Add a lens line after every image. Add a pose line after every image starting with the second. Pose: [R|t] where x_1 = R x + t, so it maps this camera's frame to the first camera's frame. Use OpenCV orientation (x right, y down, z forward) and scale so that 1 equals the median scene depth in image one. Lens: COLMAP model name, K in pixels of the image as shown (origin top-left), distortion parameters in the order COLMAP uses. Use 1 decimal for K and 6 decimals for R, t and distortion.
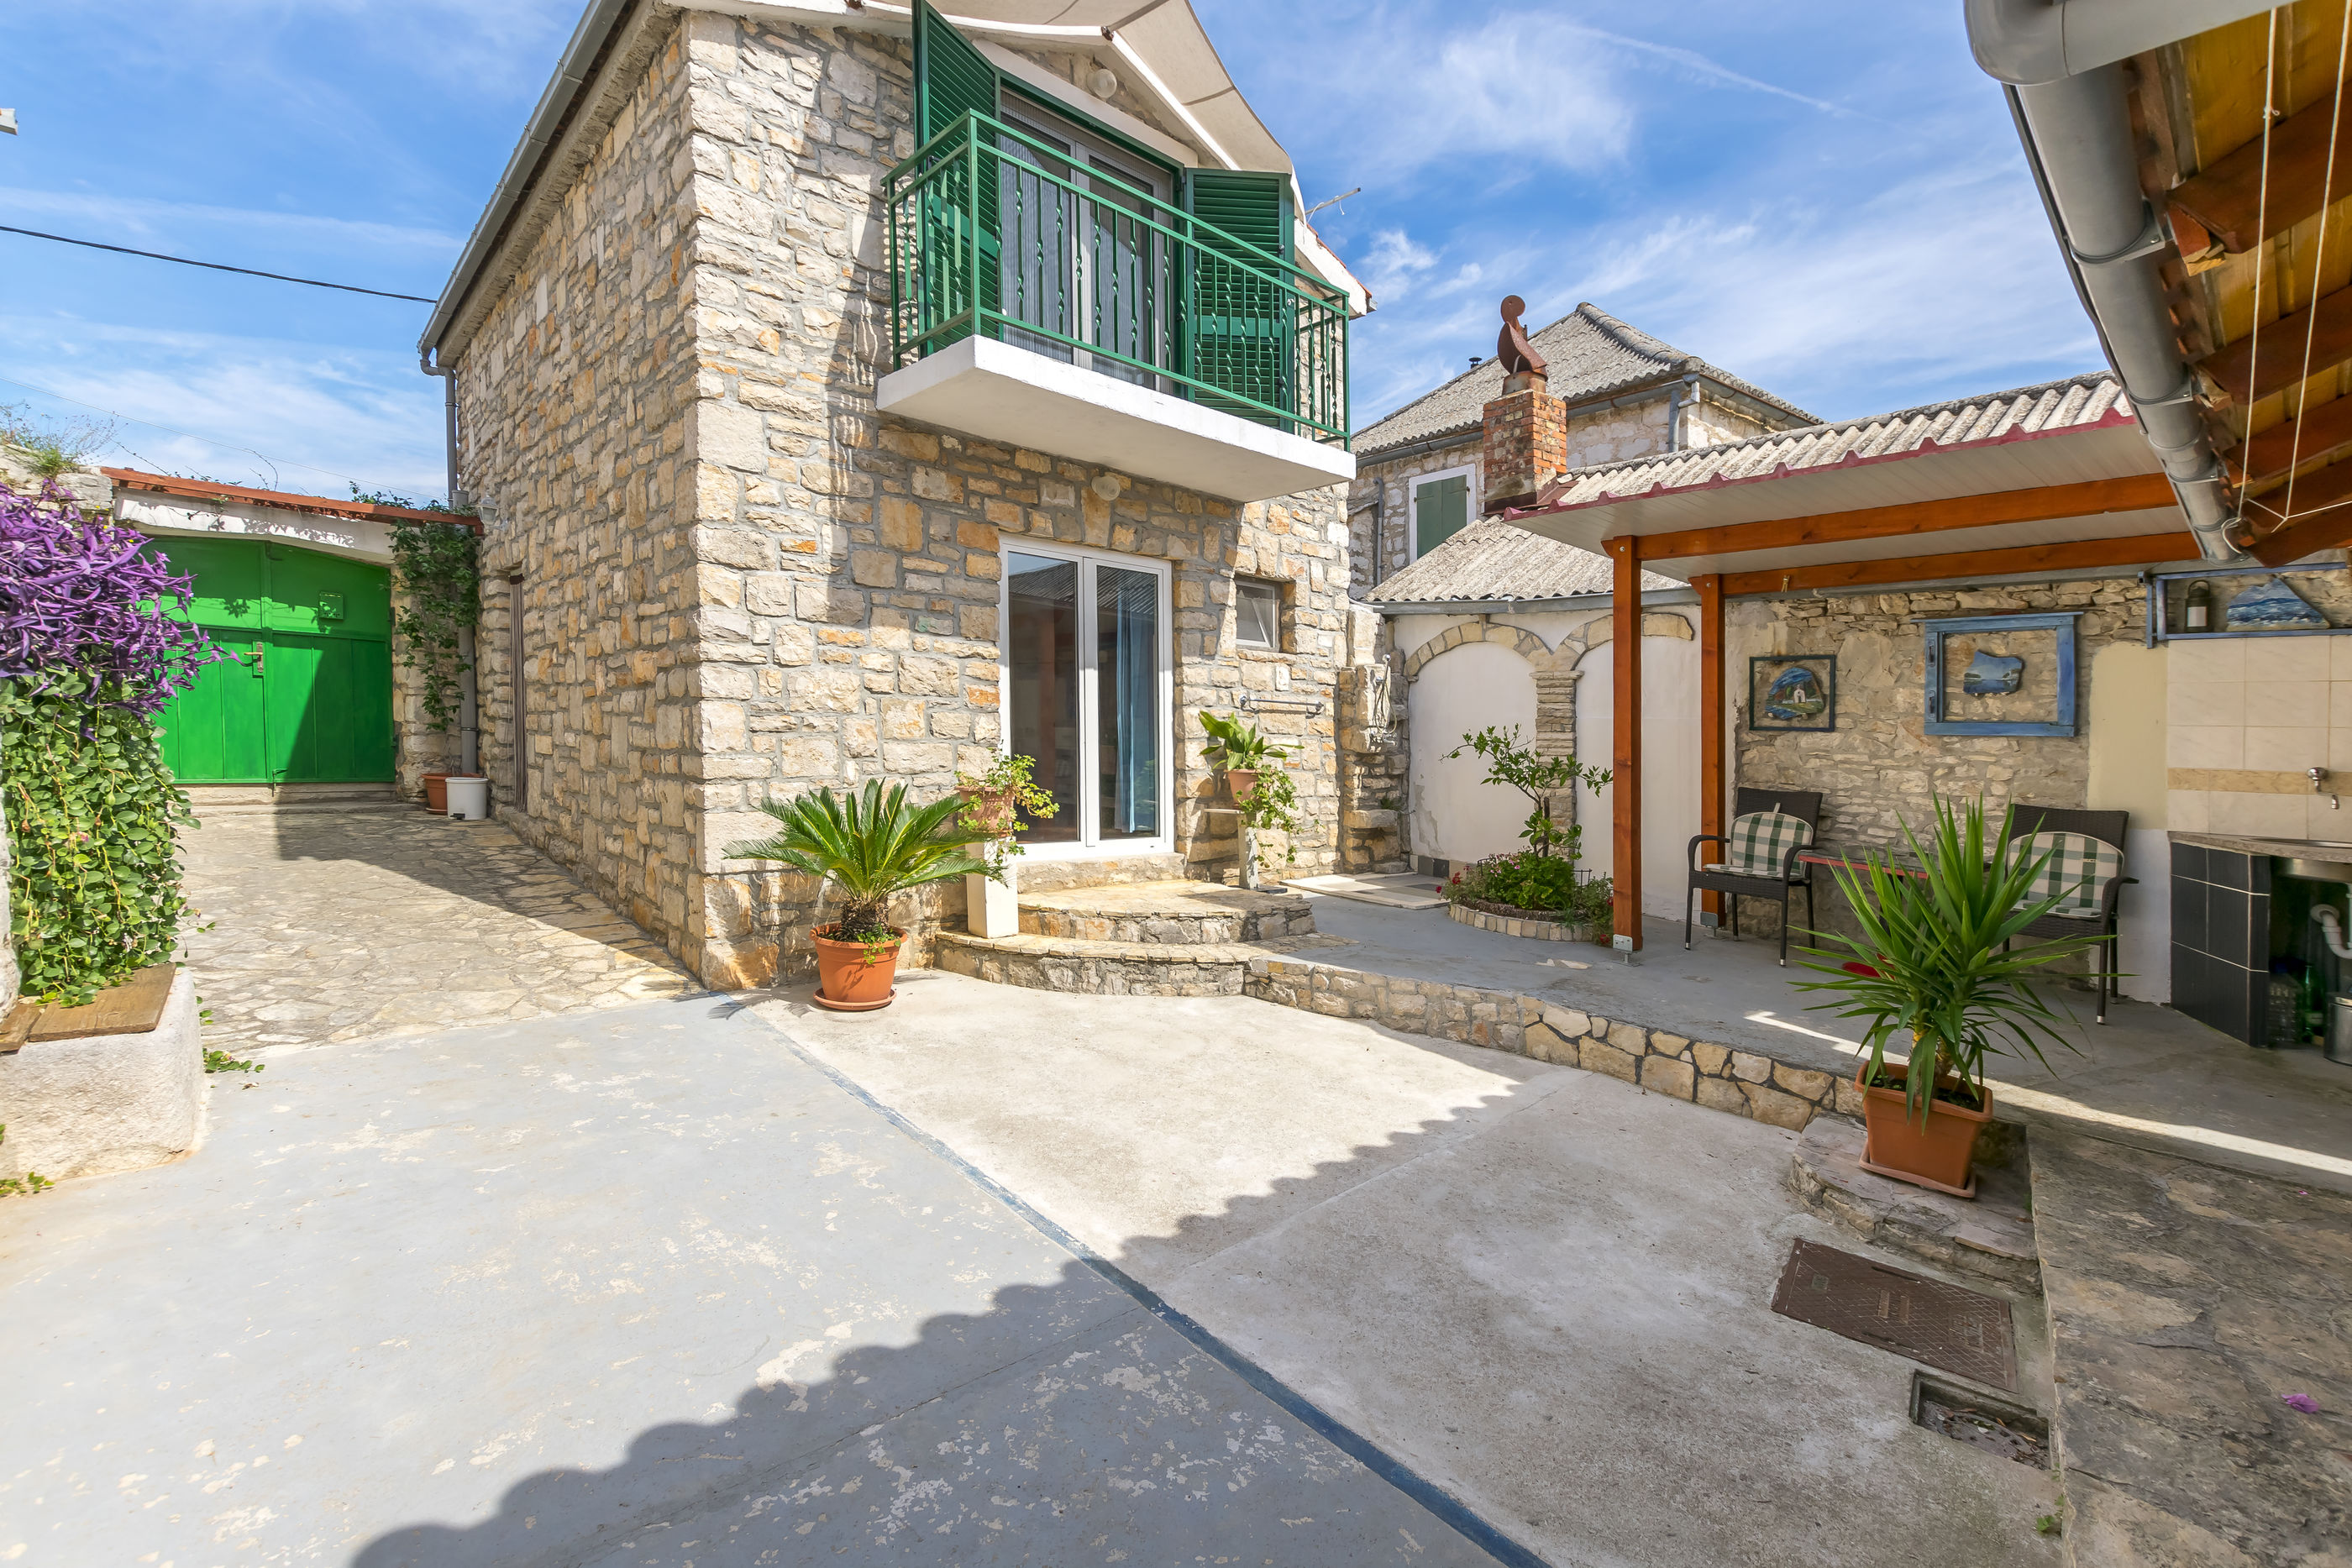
lens RADIAL K [[1039.8, 0, 1184.2], [0, 1039.8, 721.6], [0, 0, 1]] dist [0.013239, -0.002578]
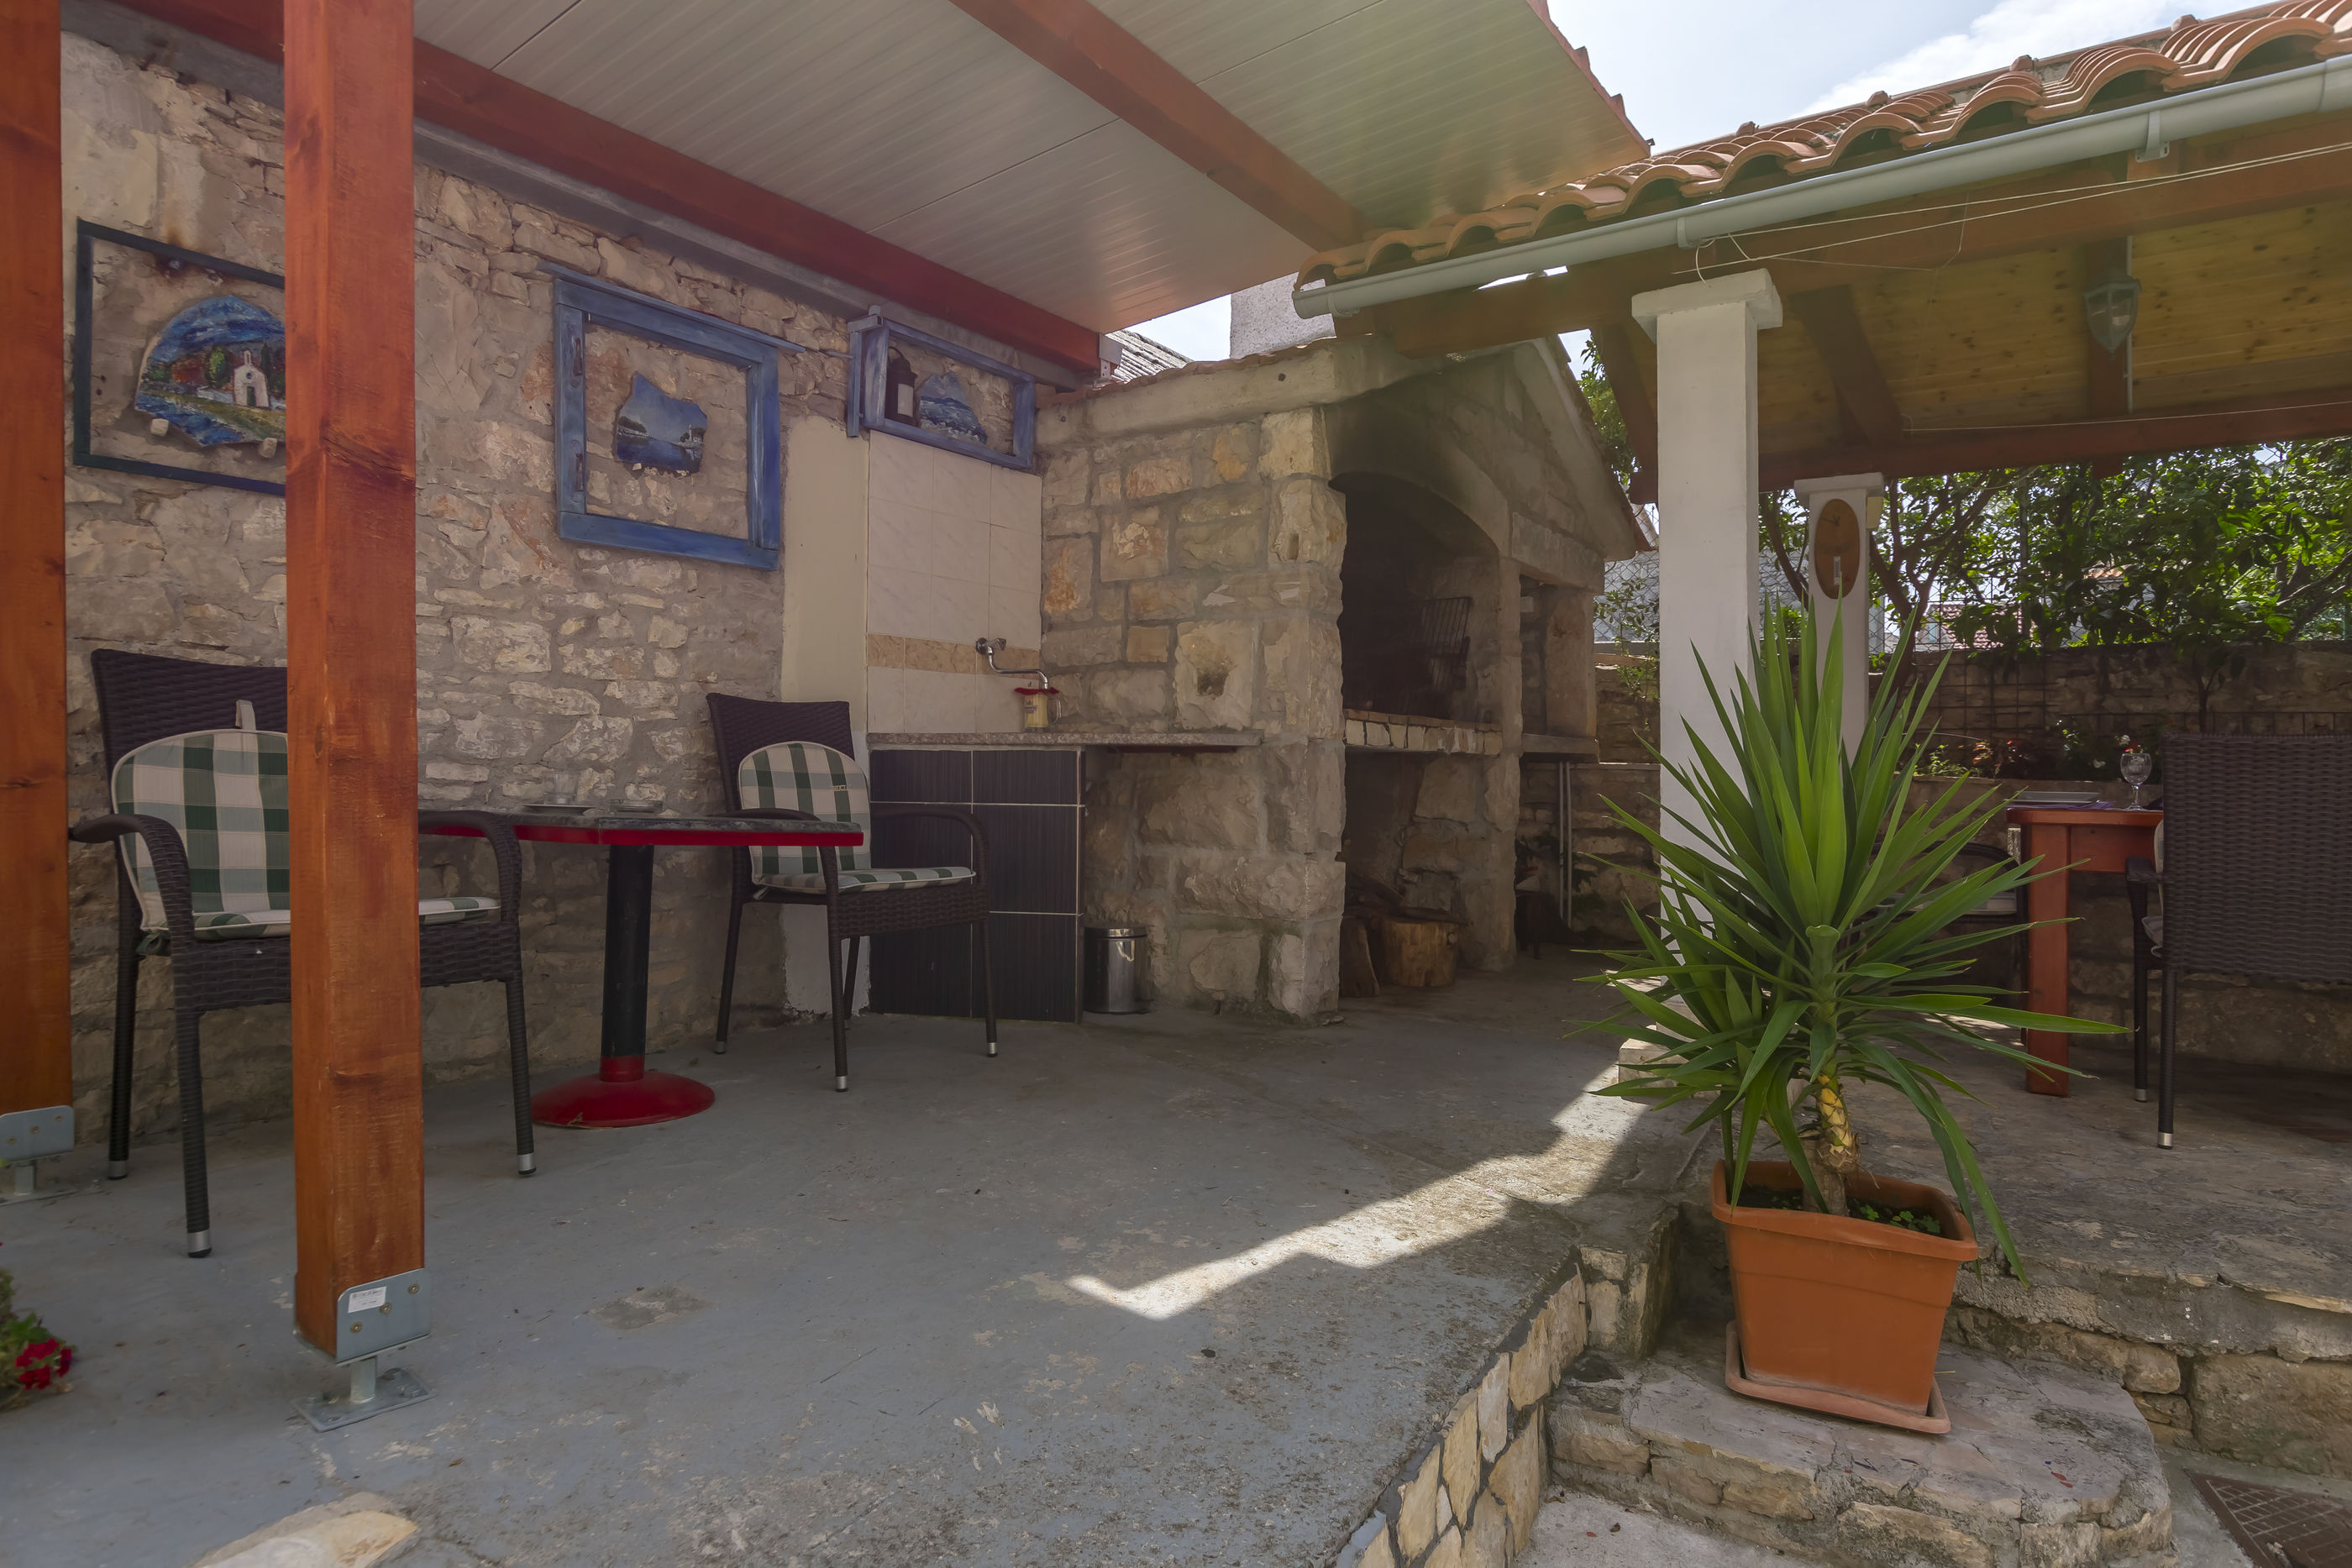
lens RADIAL K [[1295.3, 0, 1140.6], [0, 1295.3, 733.2], [0, 0, 1]] dist [0.016541, -0.005637]
pose [[-0.223955, 0.002545, 0.974596, 0.124071], [-0.013998, 0.999885, -0.005828, 0.091056], [-0.974499, -0.014948, -0.223893, 0.864030]]
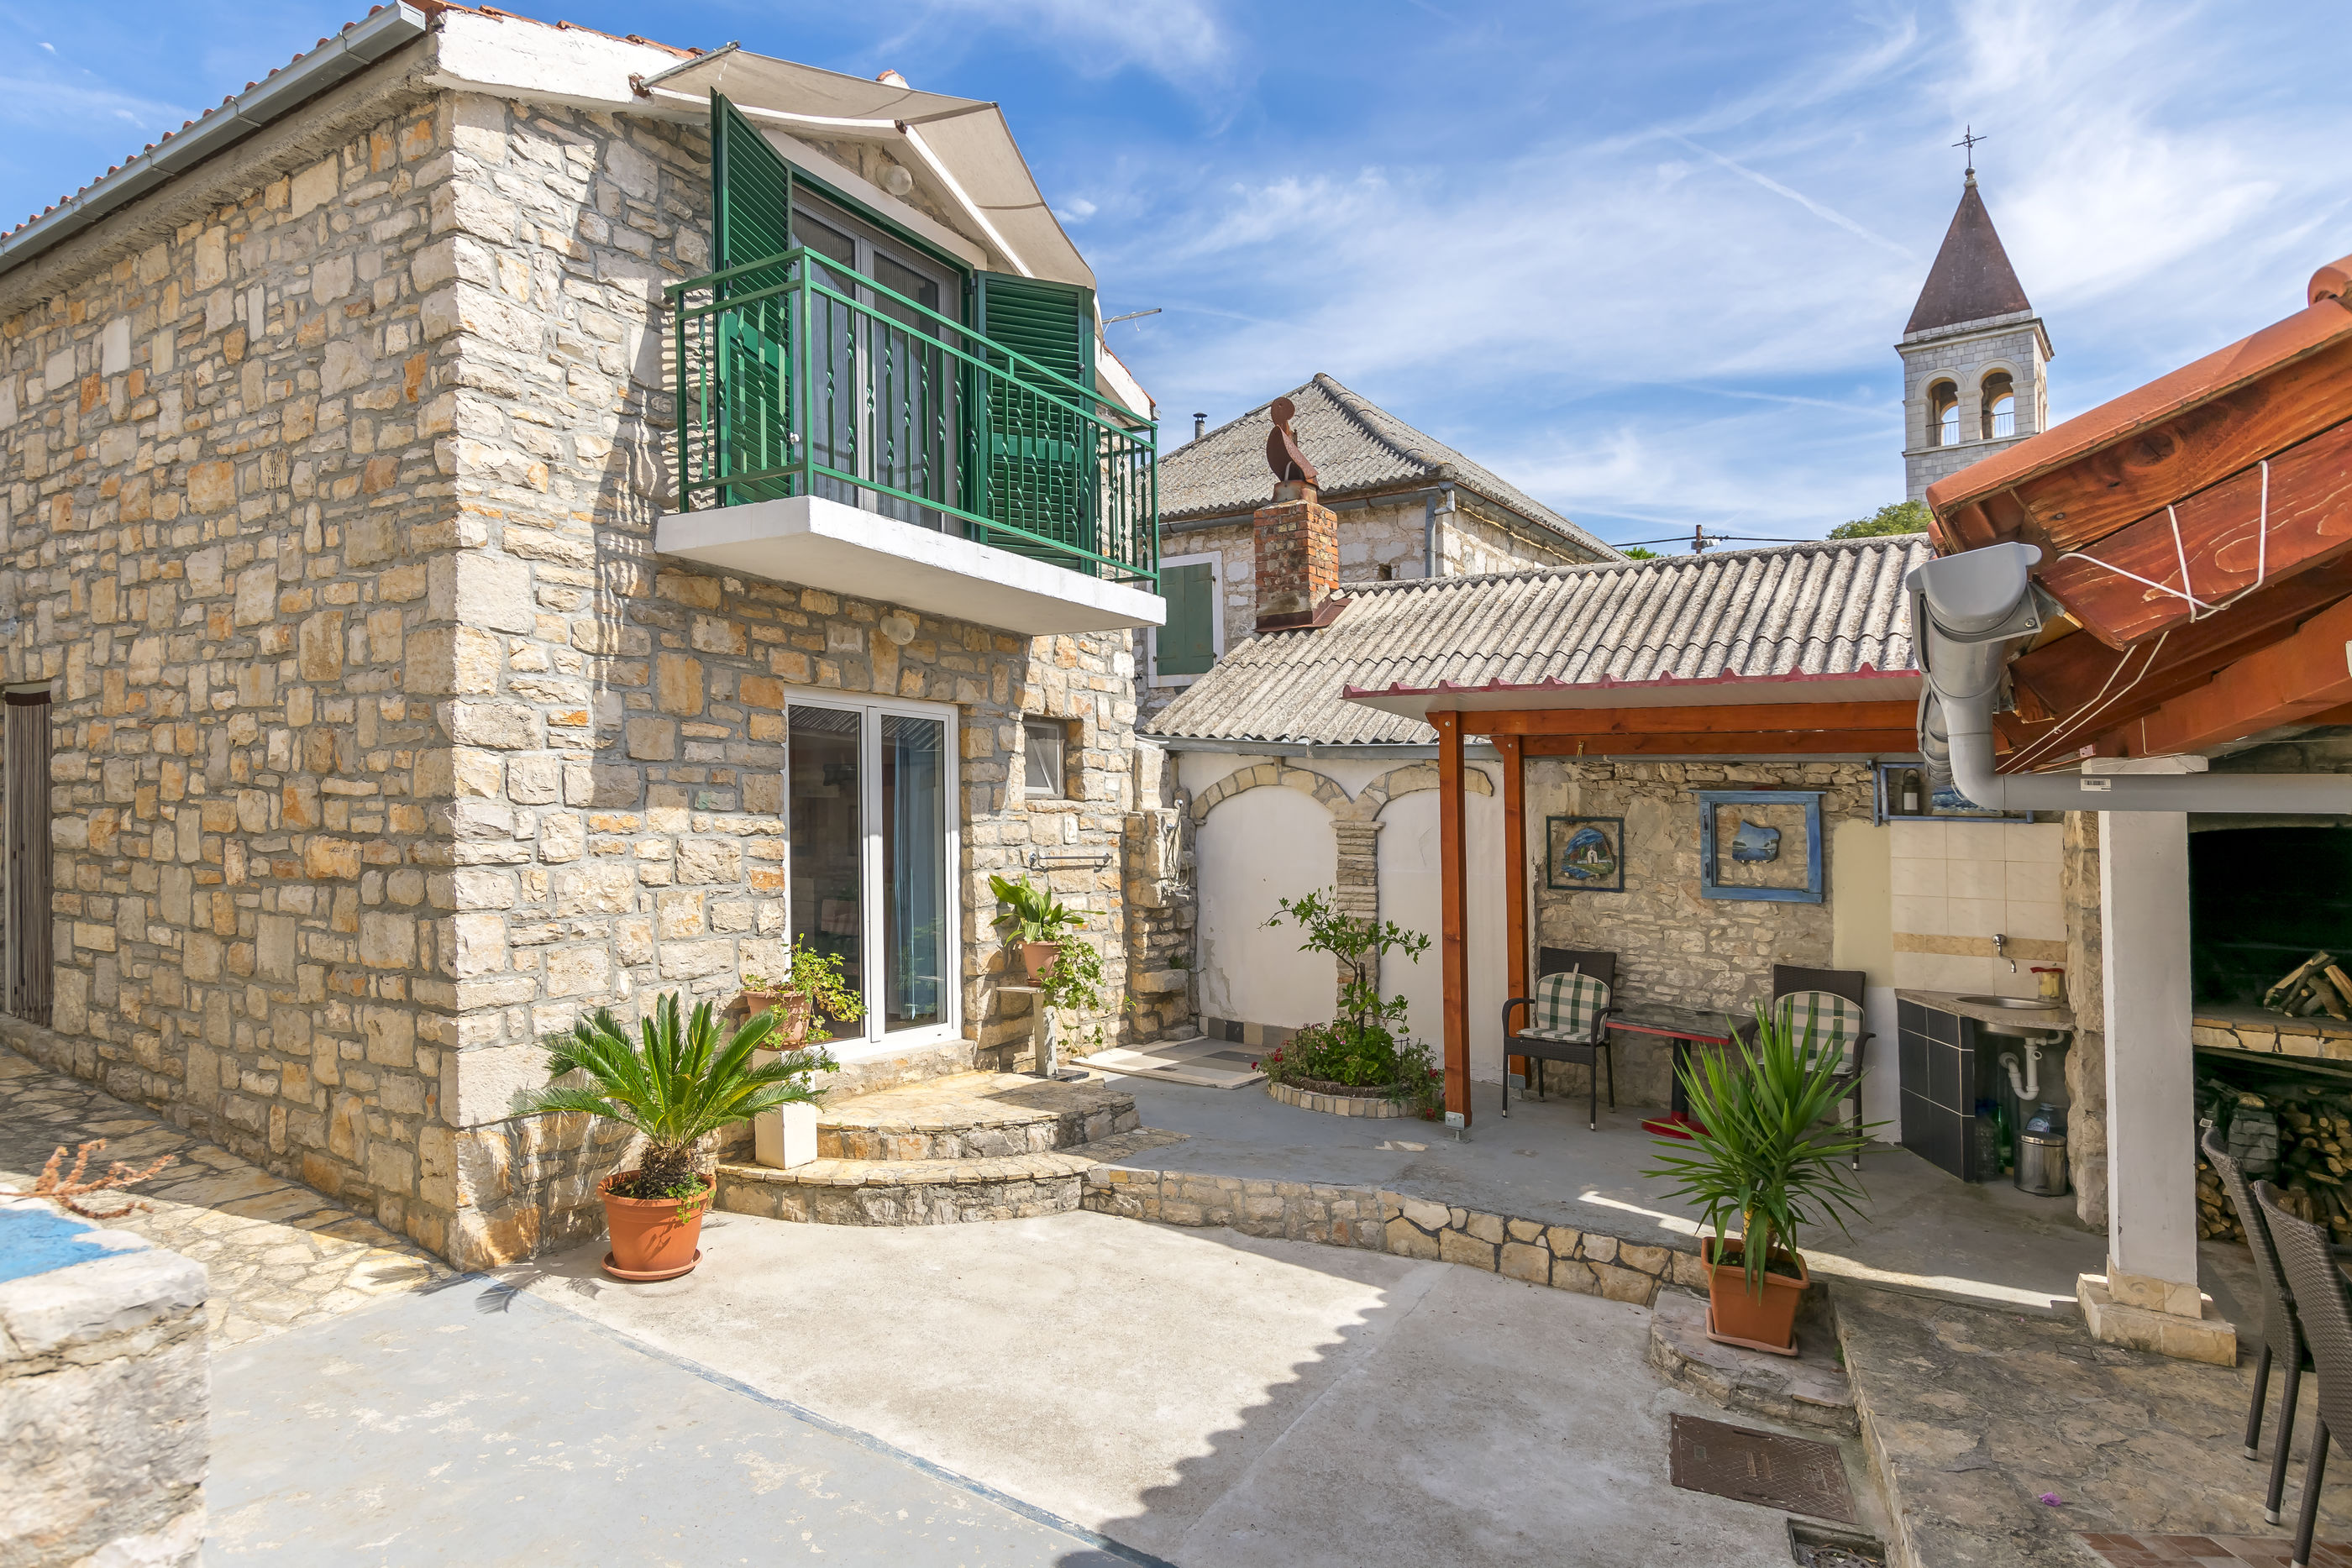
lens RADIAL K [[1295.3, 0, 1166.1], [0, 1295.3, 737.9], [0, 0, 1]] dist [0.016541, -0.005637]
pose [[0.961113, 0.006378, 0.276082, -0.175932], [0.006051, 0.999007, -0.044145, -0.092759], [-0.276089, 0.044099, 0.960120, -0.120621]]
